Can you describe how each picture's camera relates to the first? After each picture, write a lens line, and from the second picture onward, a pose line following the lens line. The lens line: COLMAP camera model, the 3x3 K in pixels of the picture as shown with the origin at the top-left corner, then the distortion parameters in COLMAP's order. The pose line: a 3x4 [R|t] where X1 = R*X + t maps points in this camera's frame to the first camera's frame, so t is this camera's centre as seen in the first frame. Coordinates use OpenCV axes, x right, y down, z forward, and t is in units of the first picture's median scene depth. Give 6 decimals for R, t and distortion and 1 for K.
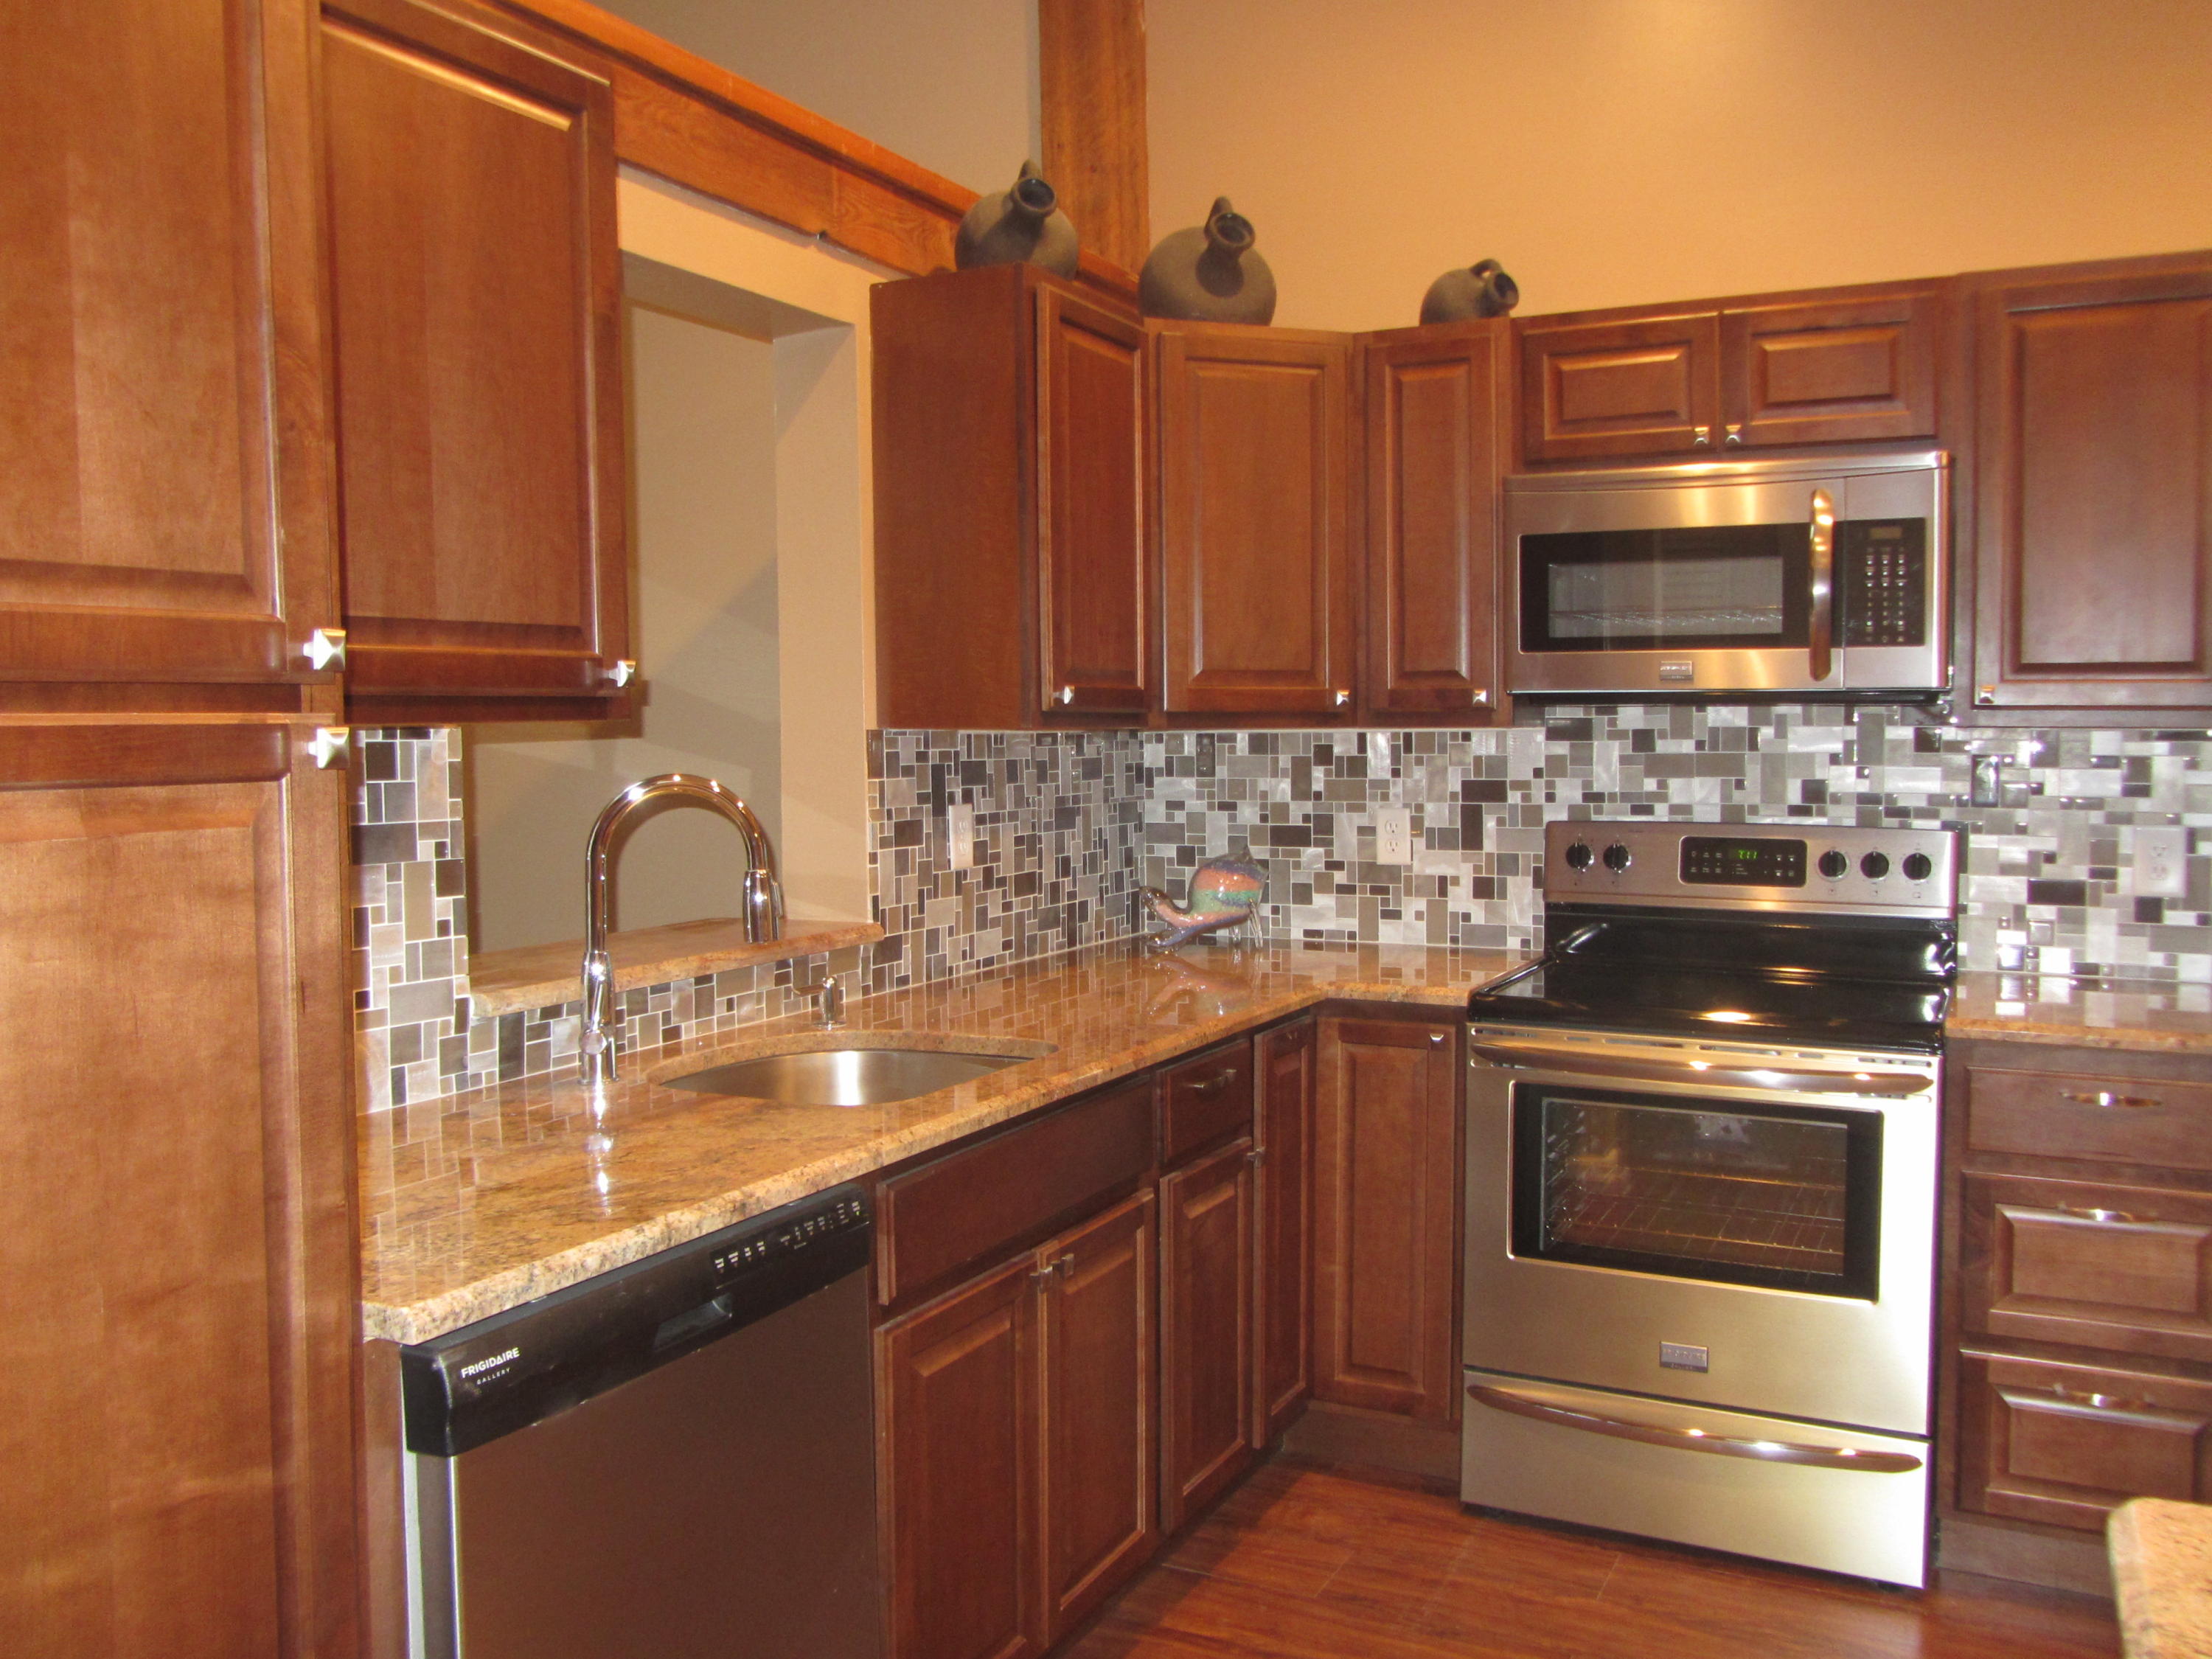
lens RADIAL K [[1882.6, 0, 1096.6], [0, 1882.6, 821.1], [0, 0, 1]] dist [0.006517, 0.001082]
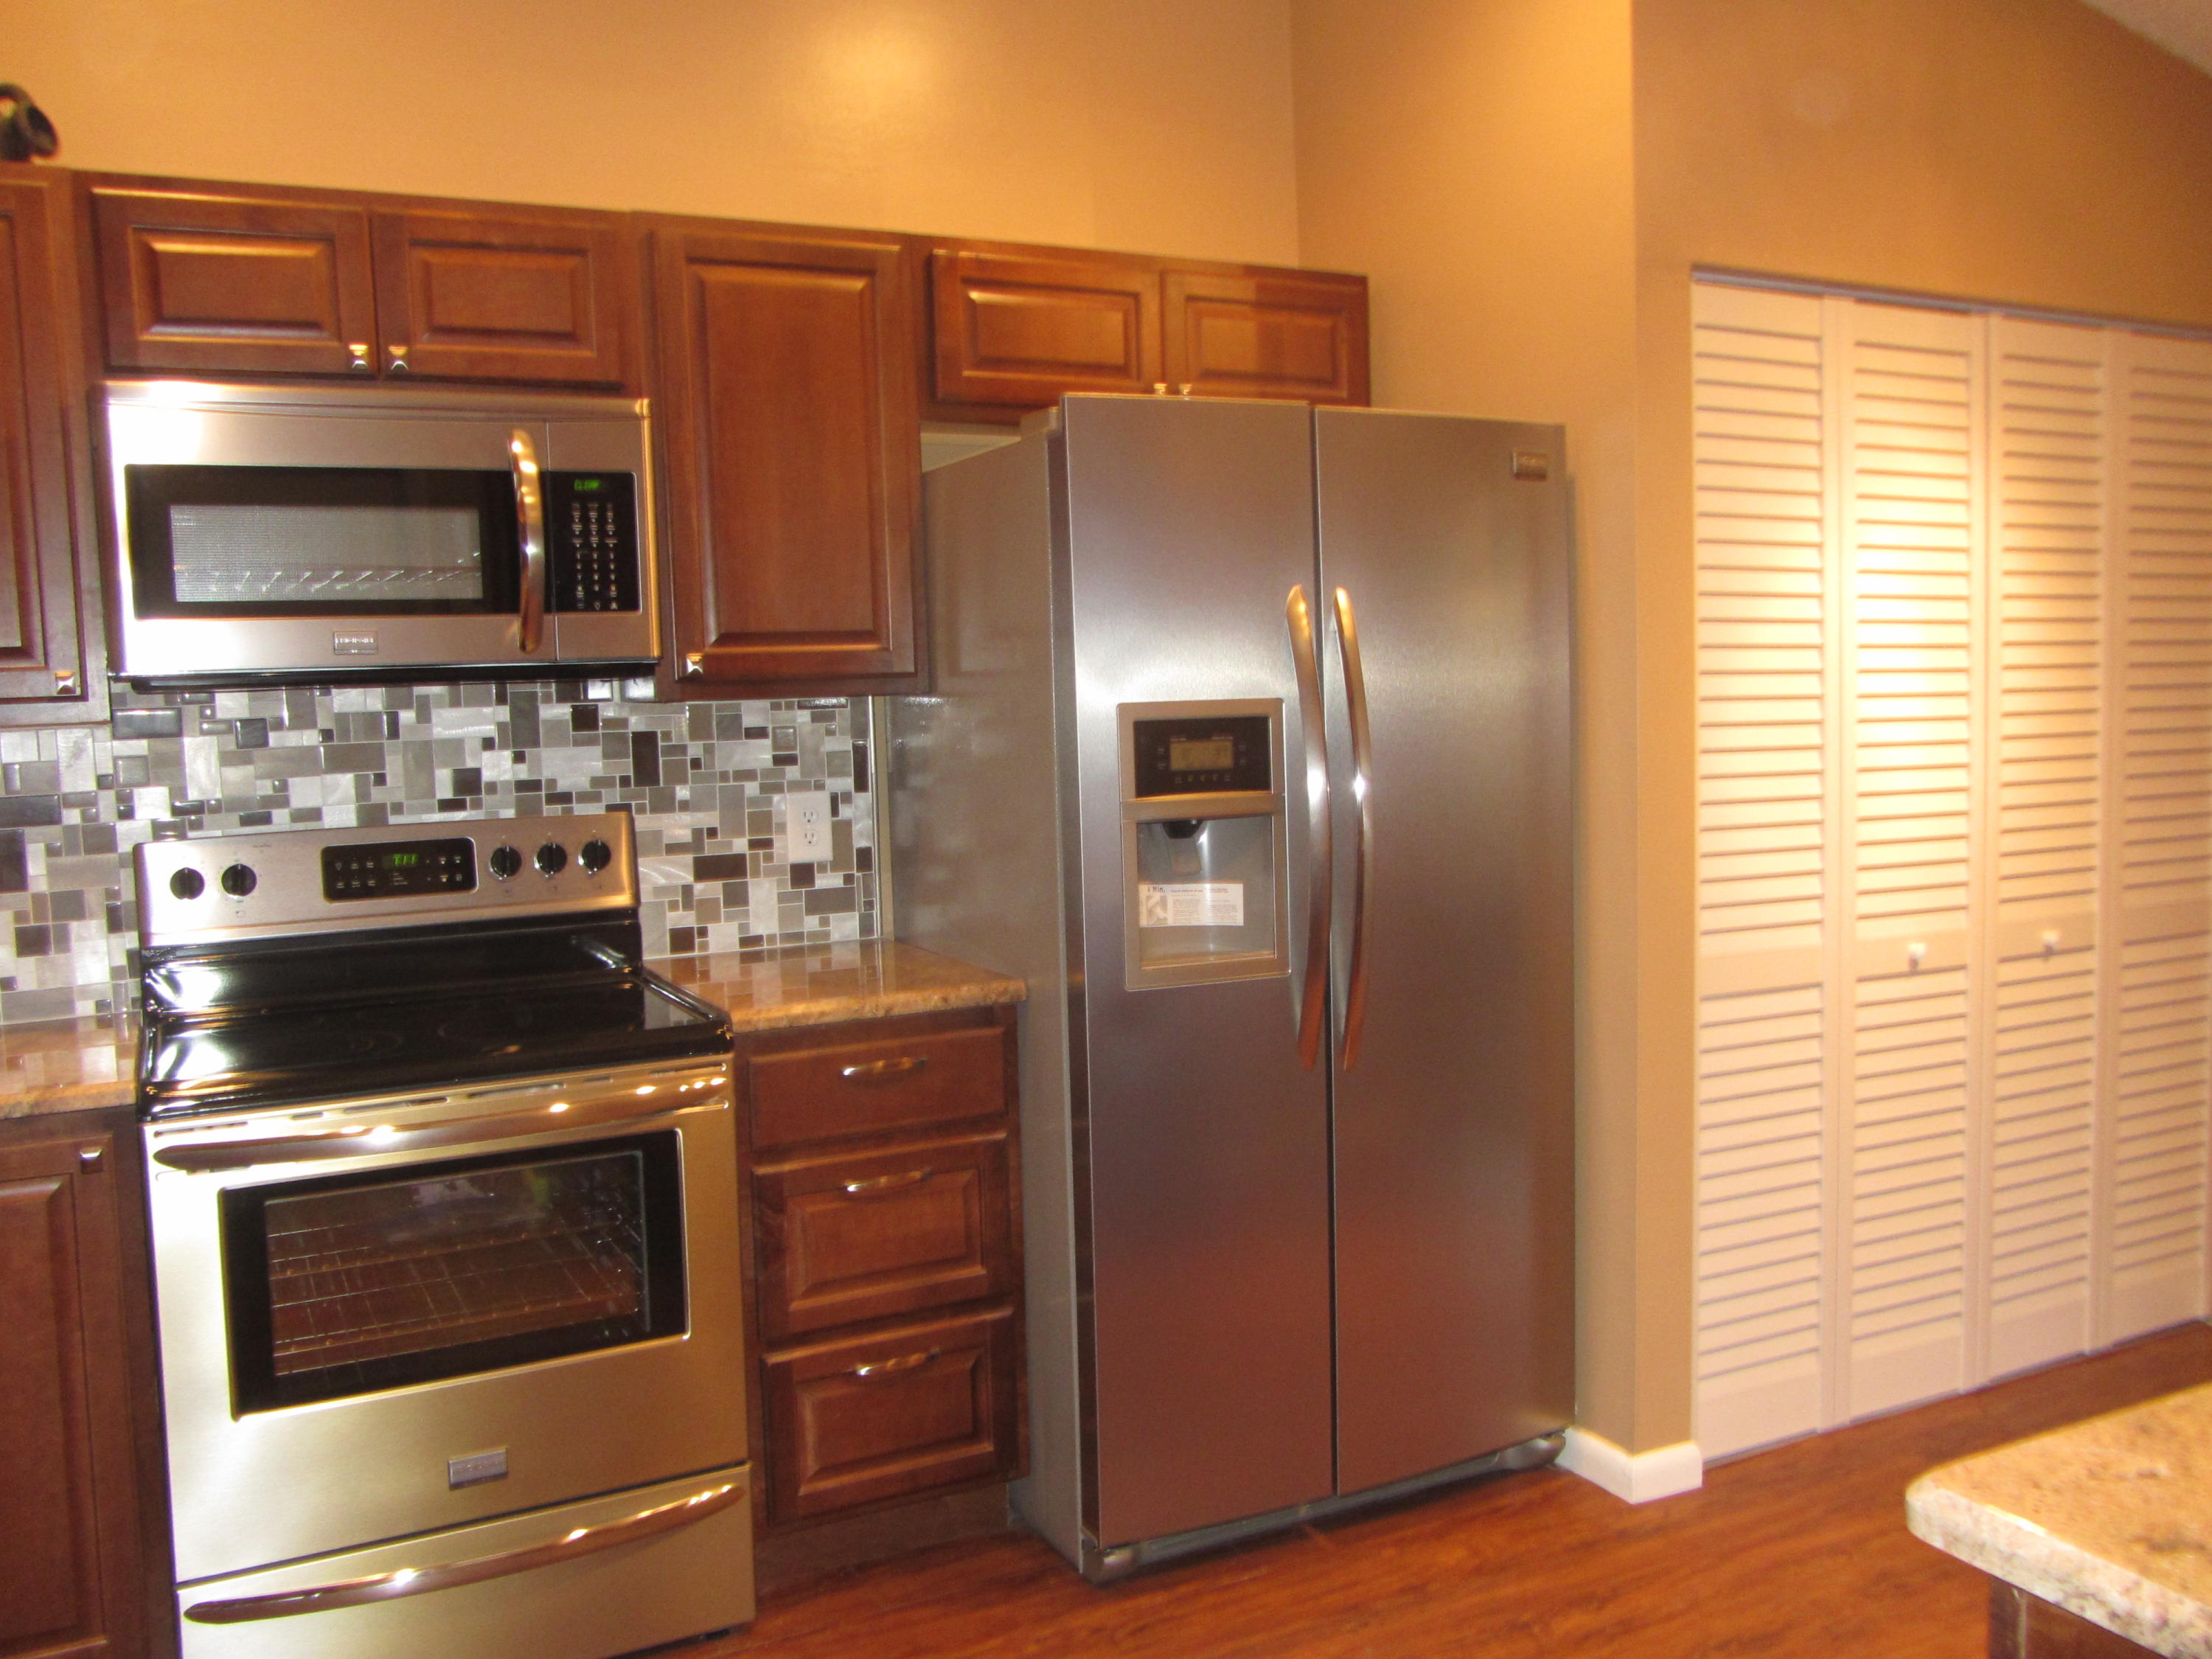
lens RADIAL K [[1882.6, 0, 1096.6], [0, 1882.6, 821.1], [0, 0, 1]] dist [0.006517, 0.001082]
pose [[0.624194, -0.081429, 0.777015, -0.125315], [0.078019, 0.996079, 0.041712, -0.011602], [-0.777364, 0.034585, 0.628099, 0.229680]]
